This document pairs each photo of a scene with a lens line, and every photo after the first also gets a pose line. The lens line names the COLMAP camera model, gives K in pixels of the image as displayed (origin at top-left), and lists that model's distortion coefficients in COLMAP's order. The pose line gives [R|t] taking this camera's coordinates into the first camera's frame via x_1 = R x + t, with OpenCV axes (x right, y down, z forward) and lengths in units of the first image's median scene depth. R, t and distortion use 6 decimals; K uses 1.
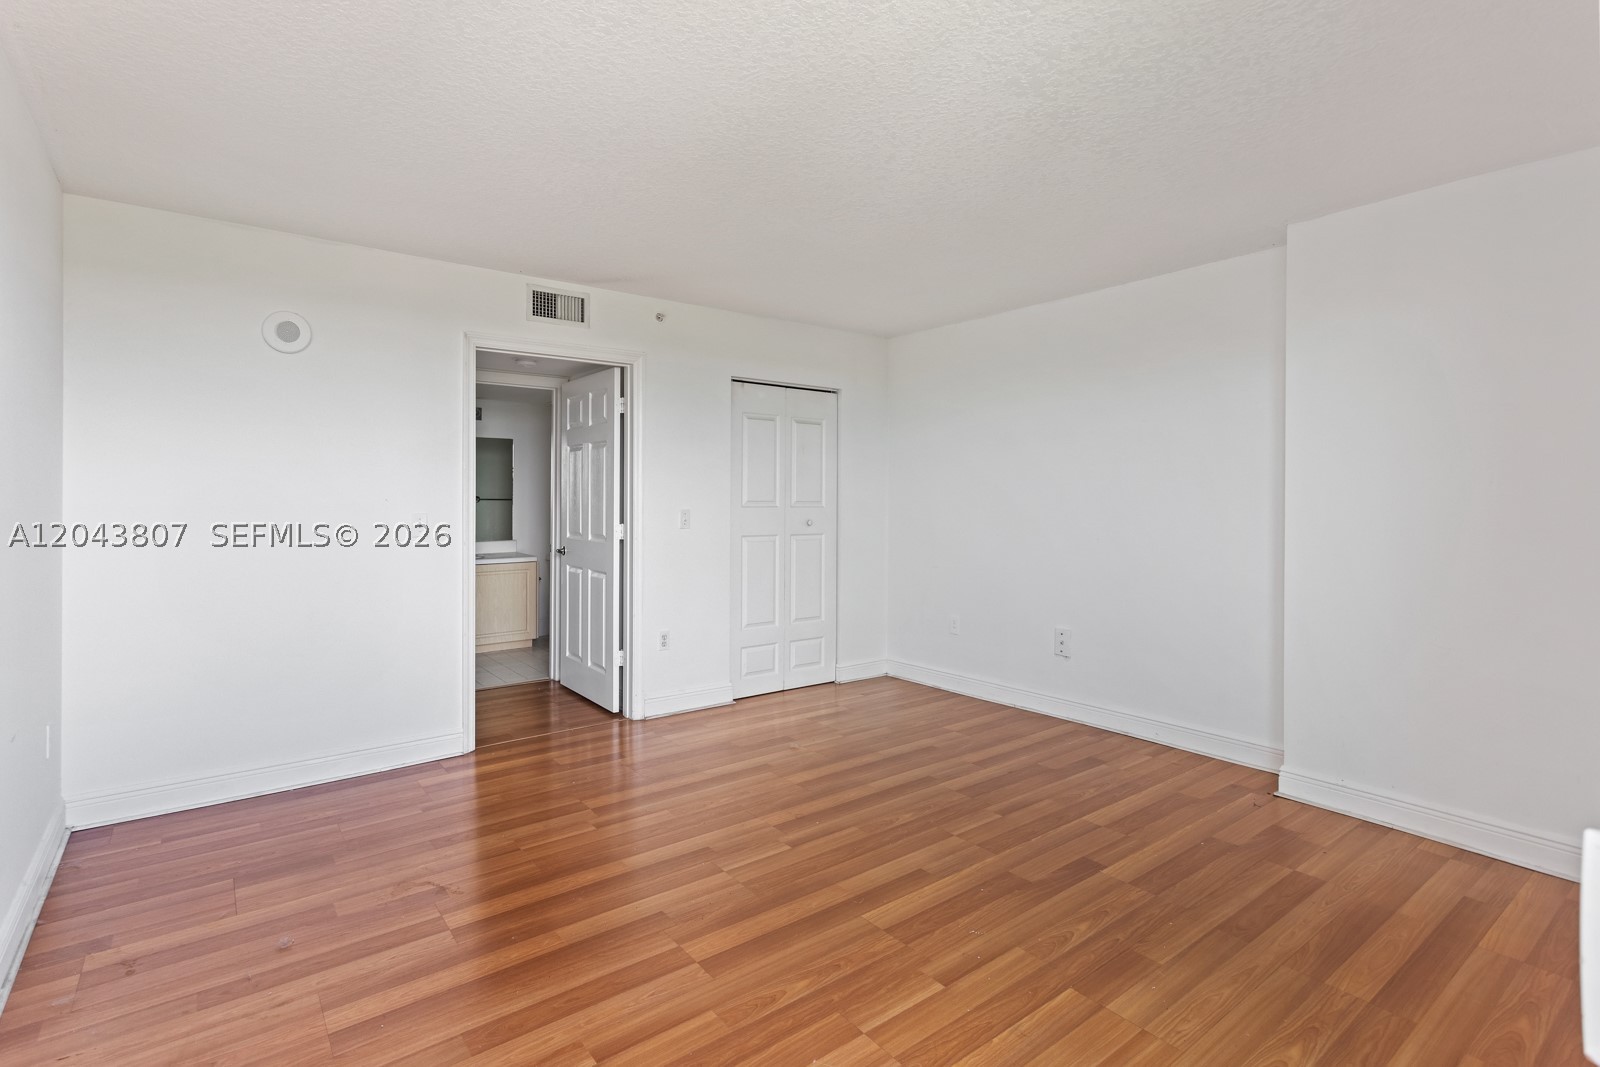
lens RADIAL K [[775.4, 0, 770.1], [0, 775.4, 503.1], [0, 0, 1]] dist [0.004267, -0.000102]
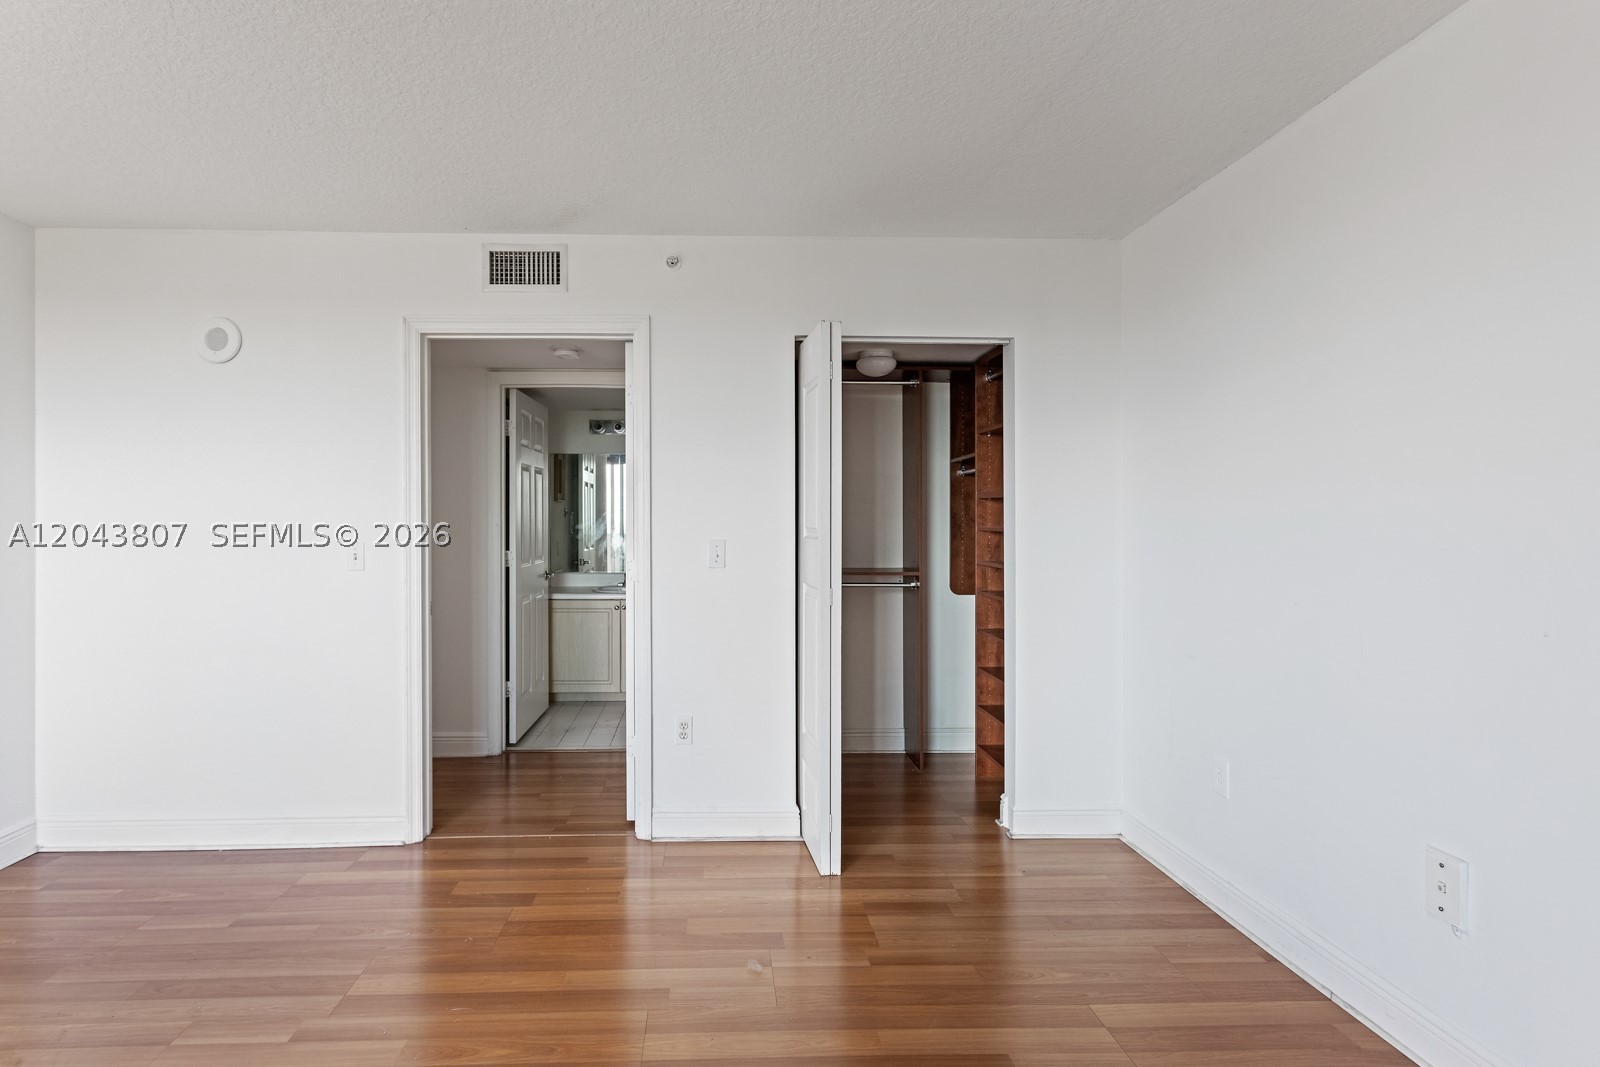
lens RADIAL K [[775.4, 0, 805.2], [0, 775.4, 517.1], [0, 0, 1]] dist [0.004267, -0.000102]
pose [[0.821416, -0.001071, -0.570329, 0.479955], [-0.002583, 0.999981, -0.005599, -0.011947], [0.570324, 0.006072, 0.821398, 0.689035]]
